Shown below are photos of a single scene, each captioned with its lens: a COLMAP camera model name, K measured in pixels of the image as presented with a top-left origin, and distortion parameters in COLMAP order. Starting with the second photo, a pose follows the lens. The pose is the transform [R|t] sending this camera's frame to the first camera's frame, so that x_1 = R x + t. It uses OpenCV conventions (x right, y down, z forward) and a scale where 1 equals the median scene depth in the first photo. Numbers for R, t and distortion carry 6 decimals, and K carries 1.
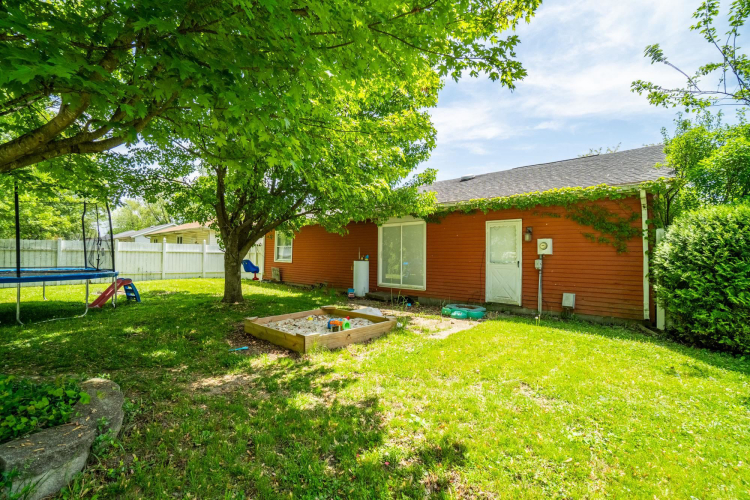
lens RADIAL K [[326.9, 0, 375.0], [0, 326.9, 250.0], [0, 0, 1]] dist [-0.001142, -0.000093]
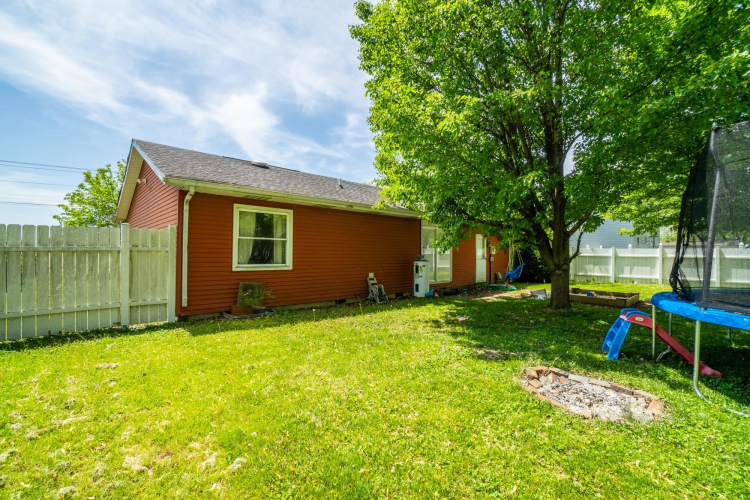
lens RADIAL K [[328.0, 0, 356.3], [0, 328.0, 249.9], [0, 0, 1]] dist [-0.000583, 0.000005]
pose [[0.109484, -0.008424, 0.993953, -1.426781], [-0.034913, 0.999314, 0.012315, -0.007337], [-0.993375, -0.036051, 0.109115, 1.500850]]
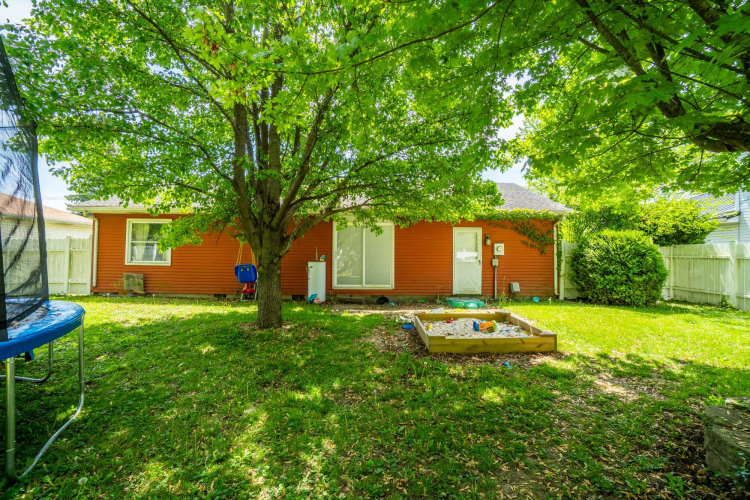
lens RADIAL K [[328.0, 0, 356.3], [0, 328.0, 249.9], [0, 0, 1]] dist [-0.000583, 0.000005]
pose [[0.733823, 0.011707, 0.679240, -0.794189], [-0.014366, 0.999895, -0.001714, 0.002447], [-0.679189, -0.008500, 0.733914, 0.376833]]
